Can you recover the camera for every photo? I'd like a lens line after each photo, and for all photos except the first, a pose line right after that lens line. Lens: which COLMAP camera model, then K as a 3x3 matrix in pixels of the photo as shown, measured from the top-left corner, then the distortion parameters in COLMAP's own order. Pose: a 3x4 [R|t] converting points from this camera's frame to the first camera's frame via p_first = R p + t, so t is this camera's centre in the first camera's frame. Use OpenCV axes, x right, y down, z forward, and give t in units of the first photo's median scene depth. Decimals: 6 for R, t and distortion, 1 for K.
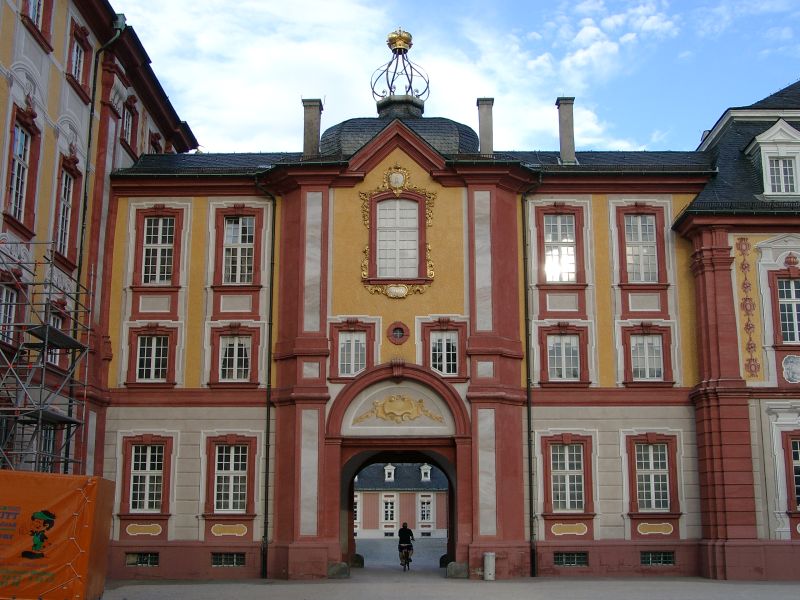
lens RADIAL K [[1081.8, 0, 378.0], [0, 1081.8, 306.1], [0, 0, 1]] dist [-0.049051, 0.000000]
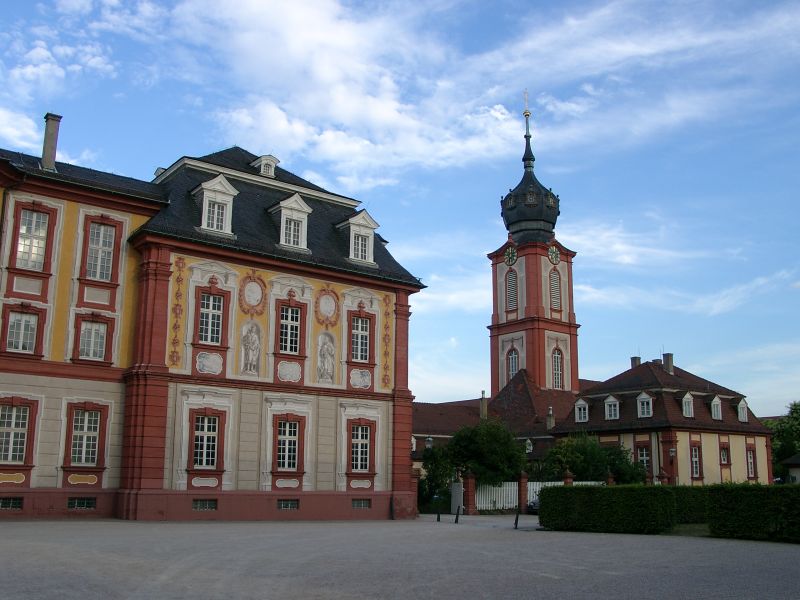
lens RADIAL K [[878.2, 0, 425.1], [0, 878.2, 323.2], [0, 0, 1]] dist [-0.080663, 0.000000]
pose [[0.755339, 0.125780, 0.643151, -0.106541], [-0.141888, 0.989518, -0.026880, 0.000749], [-0.639790, -0.070951, 0.765268, 0.003336]]
